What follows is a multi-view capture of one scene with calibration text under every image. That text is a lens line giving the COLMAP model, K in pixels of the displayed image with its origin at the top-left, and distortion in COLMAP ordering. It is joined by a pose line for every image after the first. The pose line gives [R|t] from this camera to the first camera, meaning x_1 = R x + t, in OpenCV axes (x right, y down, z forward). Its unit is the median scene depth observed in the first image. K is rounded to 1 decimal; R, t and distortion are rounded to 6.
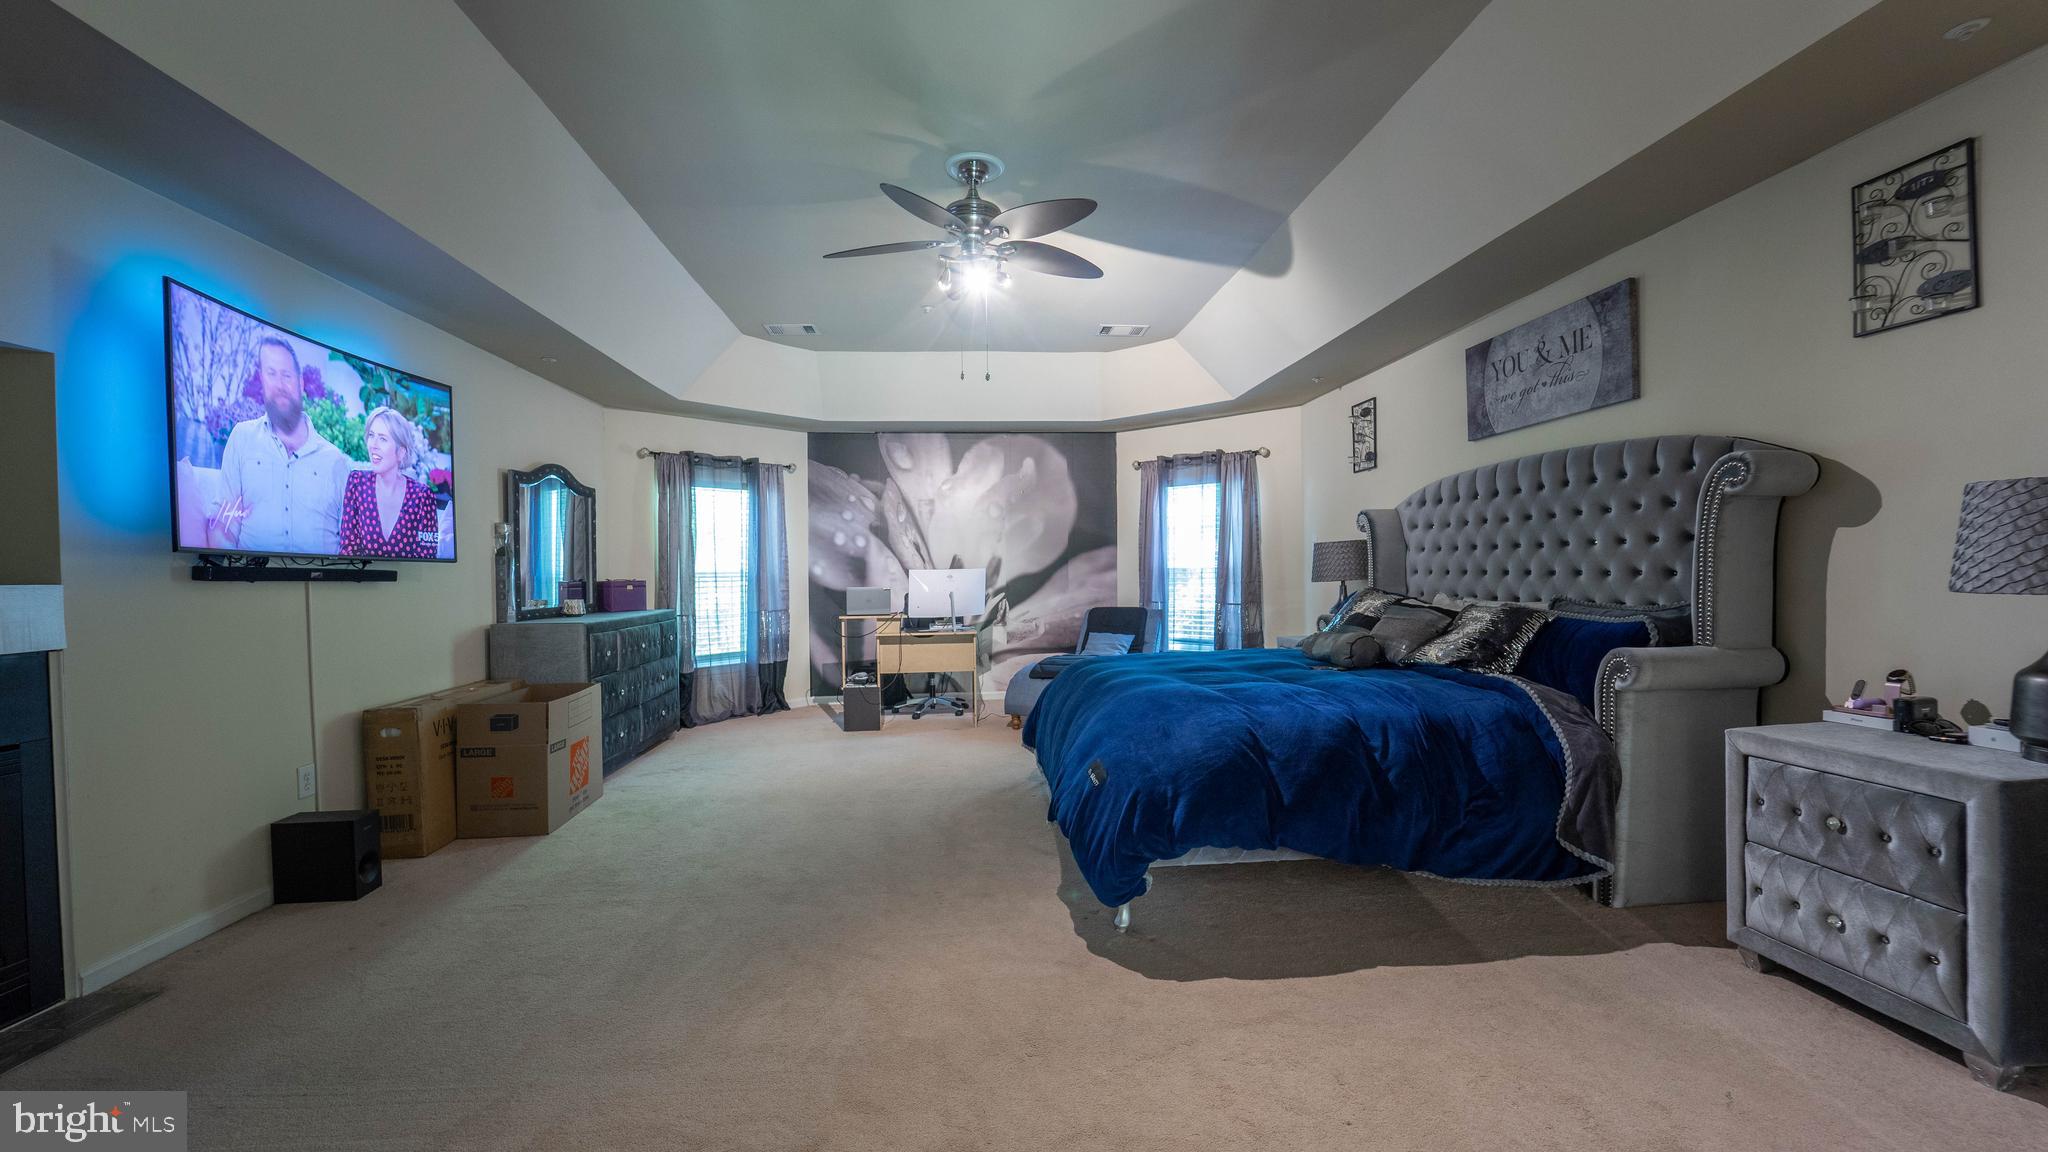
lens RADIAL K [[835.4, 0, 1028.5], [0, 835.4, 585.3], [0, 0, 1]] dist [-0.014373, 0.000510]
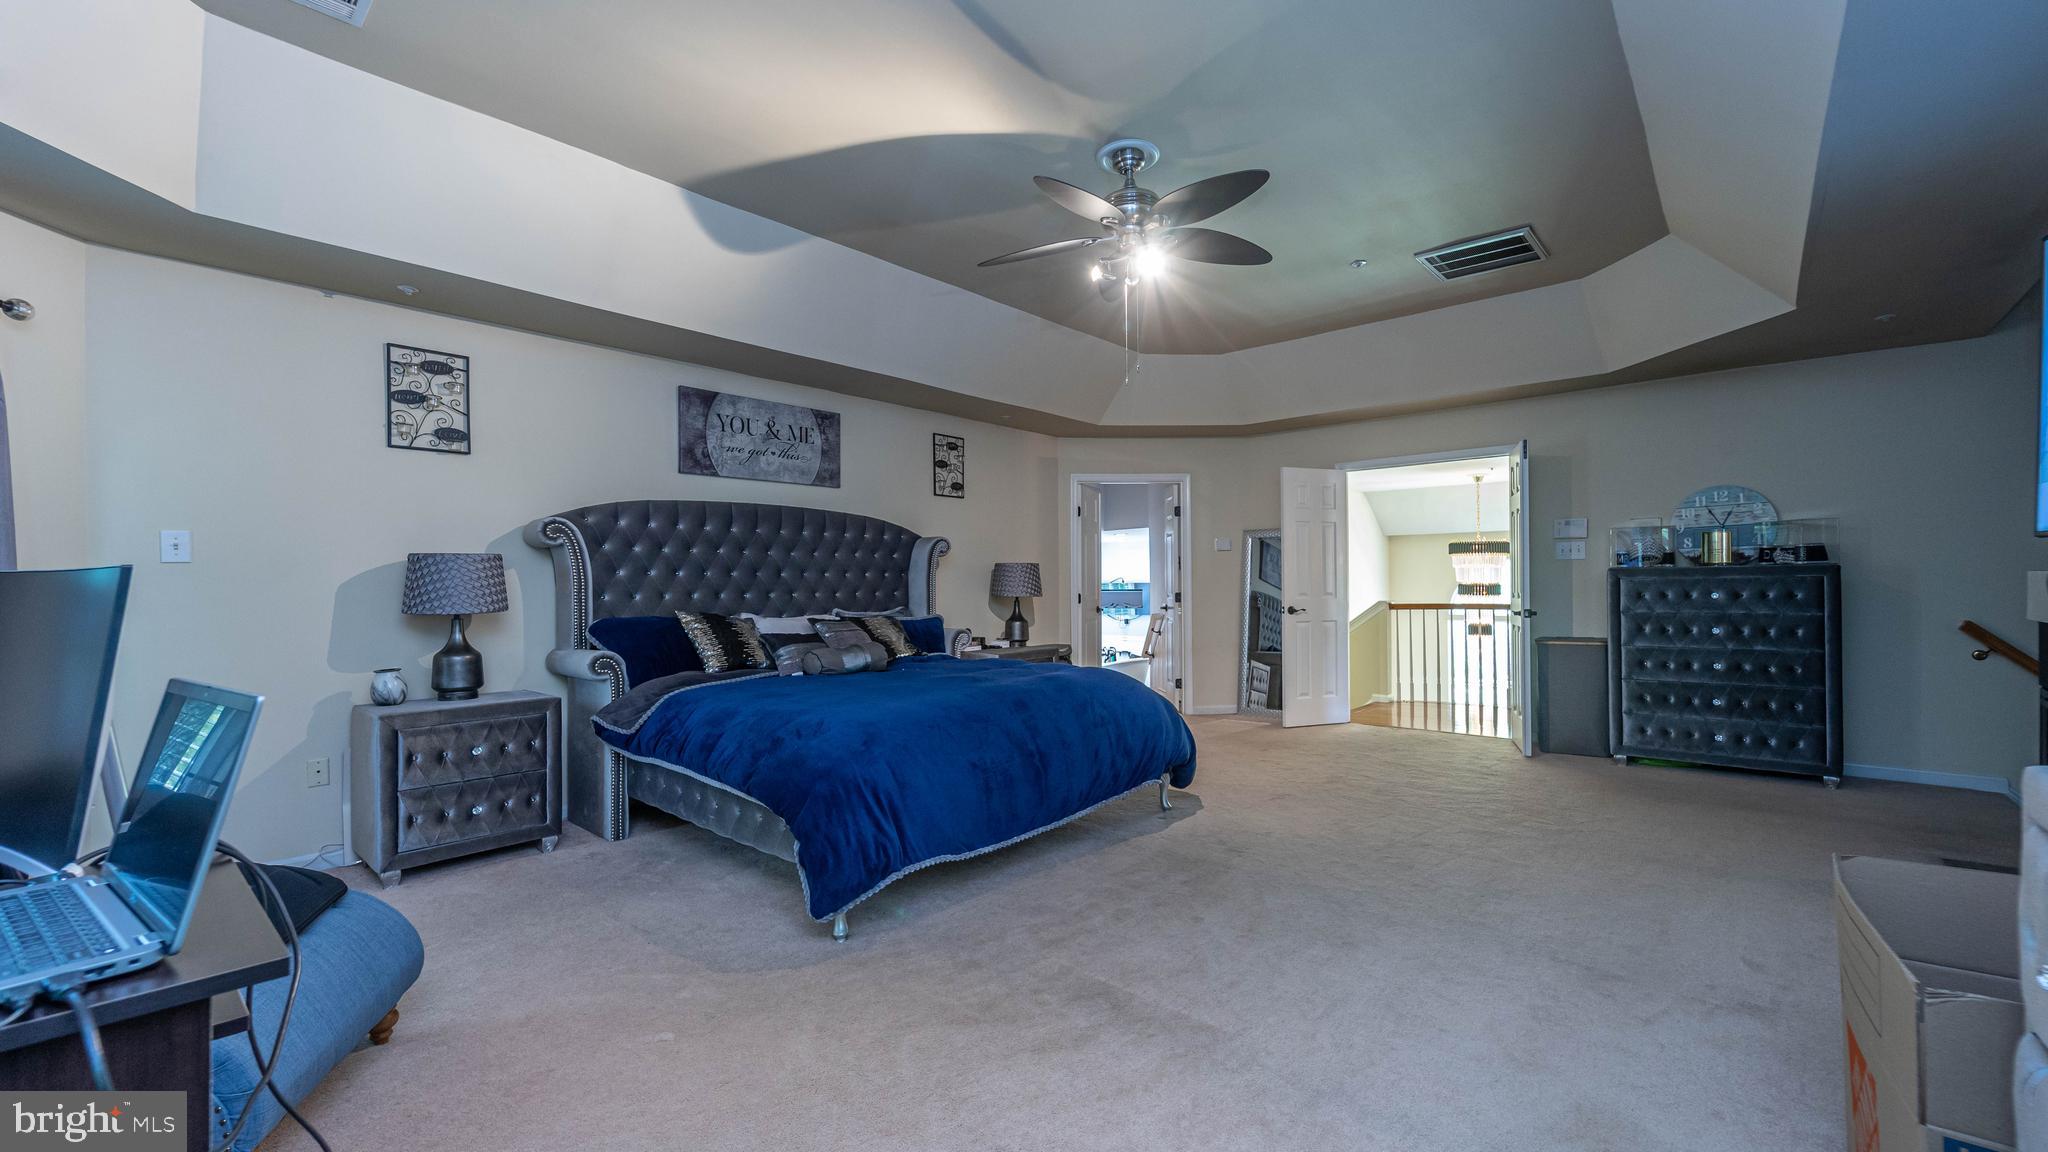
lens RADIAL K [[835.4, 0, 1031.5], [0, 835.4, 580.2], [0, 0, 1]] dist [-0.014373, 0.000510]
pose [[-0.699650, 0.039668, 0.713383, -0.415512], [0.042665, 0.998995, -0.013705, -0.002784], [-0.713210, 0.020848, -0.700640, 1.123332]]
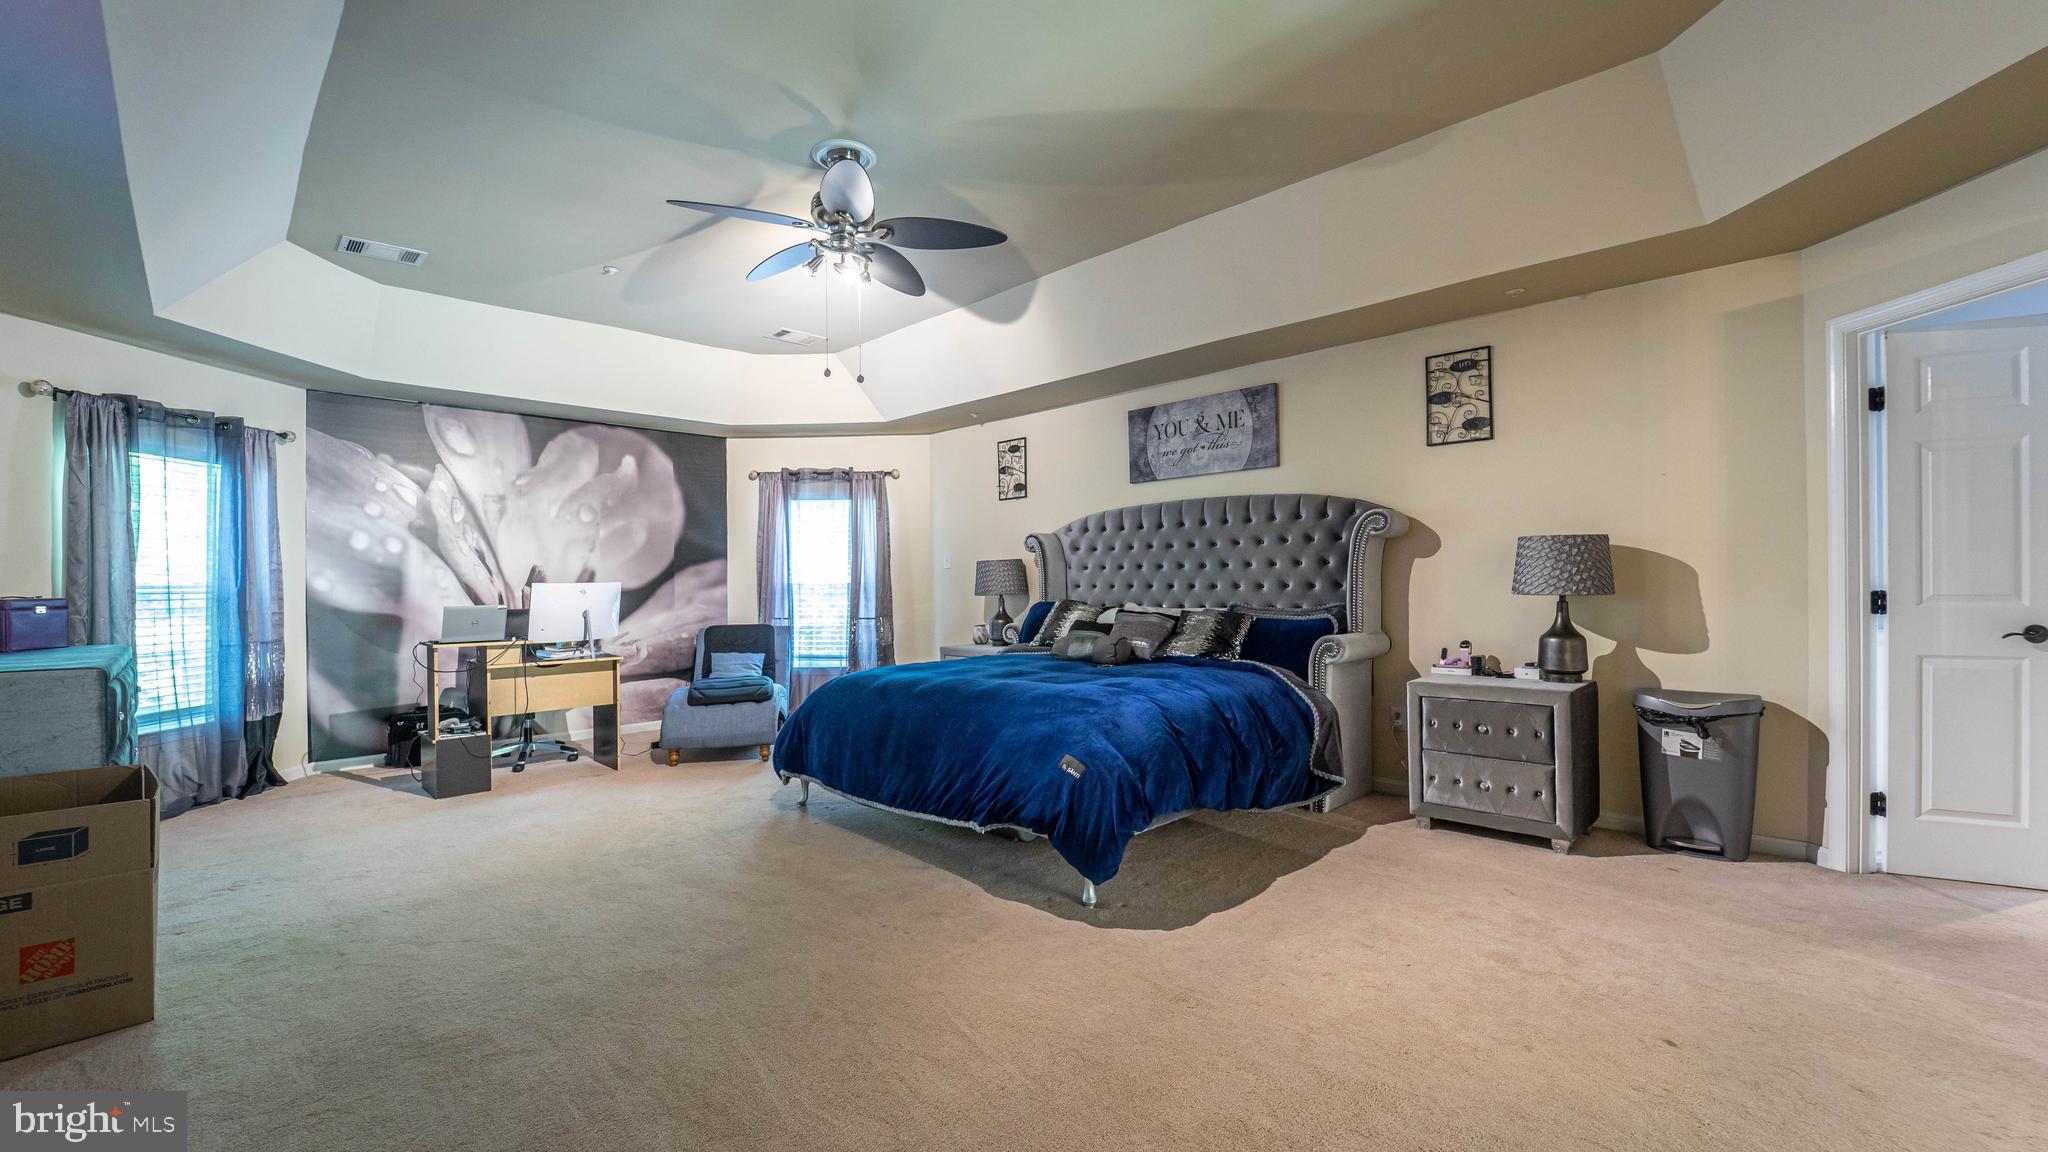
lens RADIAL K [[835.4, 0, 1025.4], [0, 835.4, 588.0], [0, 0, 1]] dist [-0.014373, 0.000510]
pose [[0.769789, 0.001286, 0.638297, -0.322536], [0.010728, 0.999831, -0.014953, 0.003378], [-0.638208, 0.018359, 0.769645, 0.095971]]
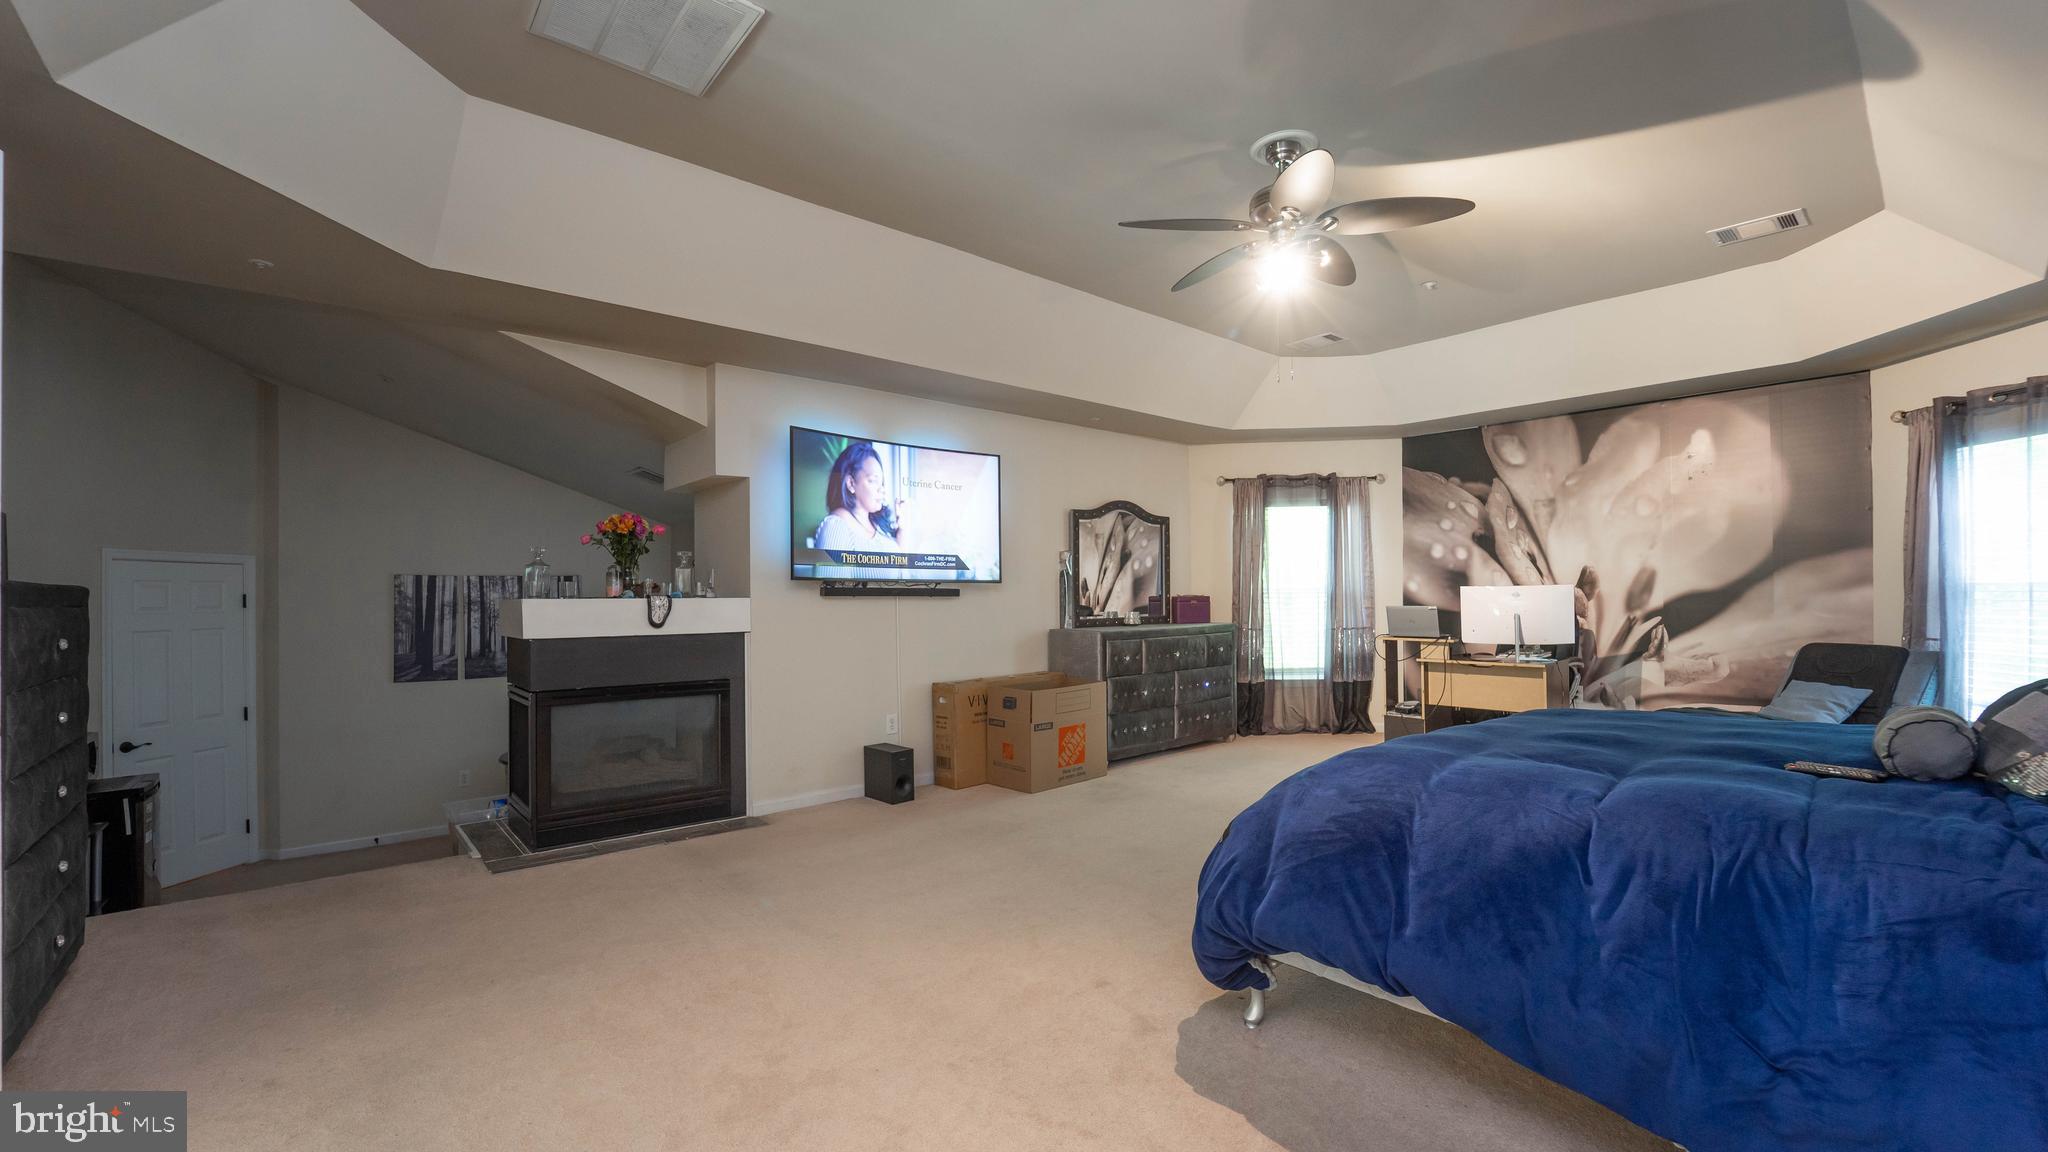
lens RADIAL K [[835.4, 0, 1032.8], [0, 835.4, 588.4], [0, 0, 1]] dist [-0.014373, 0.000510]
pose [[0.593789, 0.003196, -0.804614, 0.318912], [-0.011125, 0.999929, -0.004238, -0.009190], [0.804544, 0.011468, 0.593783, 0.155388]]
